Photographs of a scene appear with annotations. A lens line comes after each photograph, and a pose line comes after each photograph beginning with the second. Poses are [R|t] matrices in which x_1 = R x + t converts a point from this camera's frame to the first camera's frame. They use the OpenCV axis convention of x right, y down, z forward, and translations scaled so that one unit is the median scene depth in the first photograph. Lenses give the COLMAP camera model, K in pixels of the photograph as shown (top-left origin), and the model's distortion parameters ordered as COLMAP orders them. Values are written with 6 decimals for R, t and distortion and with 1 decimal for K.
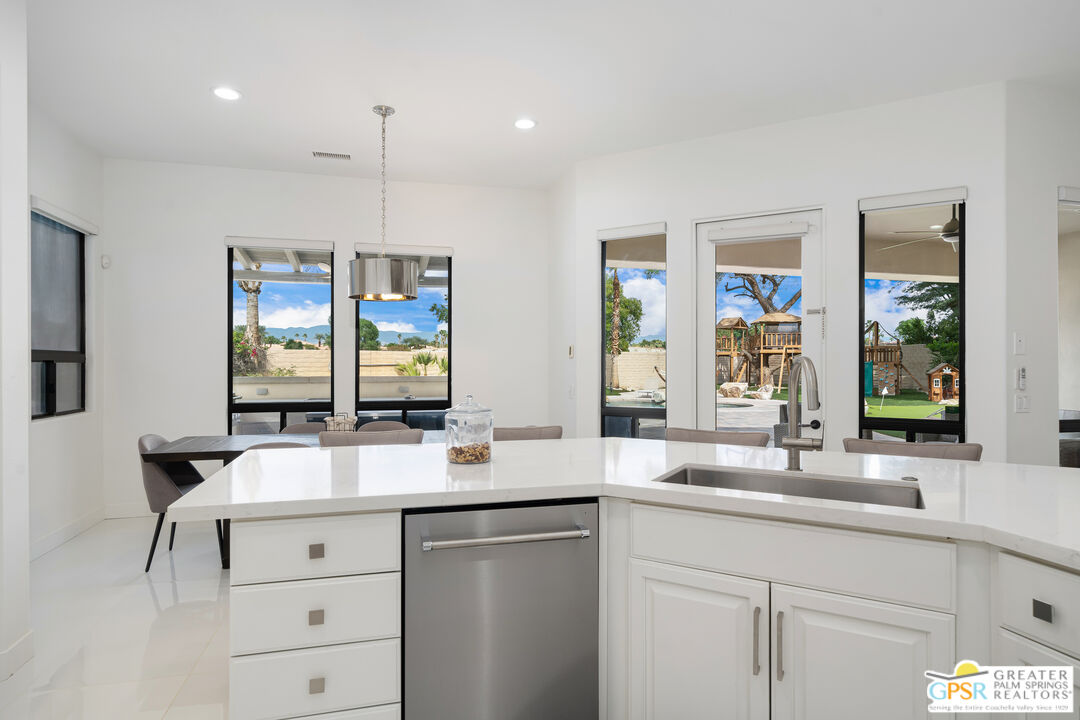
lens RADIAL K [[590.0, 0, 540.0], [0, 590.0, 360.0], [0, 0, 1]] dist [0.001472, -0.000700]
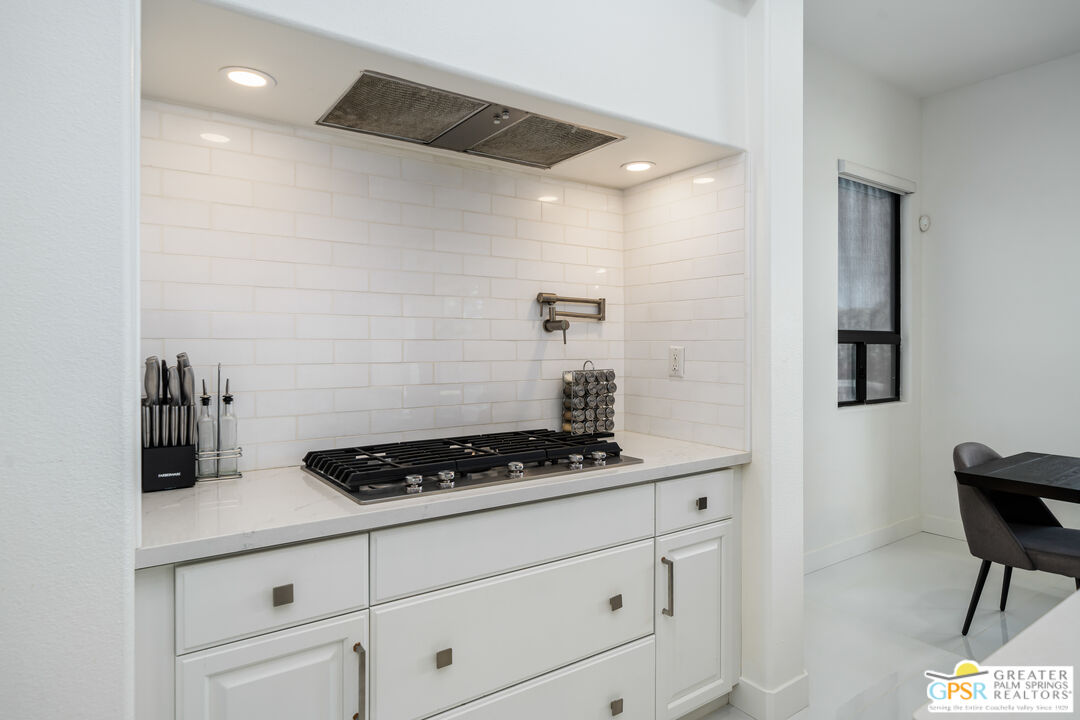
lens RADIAL K [[590.0, 0, 540.0], [0, 590.0, 360.0], [0, 0, 1]] dist [0.001472, -0.000700]
pose [[0.324756, 0.013695, -0.945699, -0.127992], [0.005417, 0.999852, 0.016339, 0.010079], [0.945782, -0.010429, 0.324633, 0.225714]]
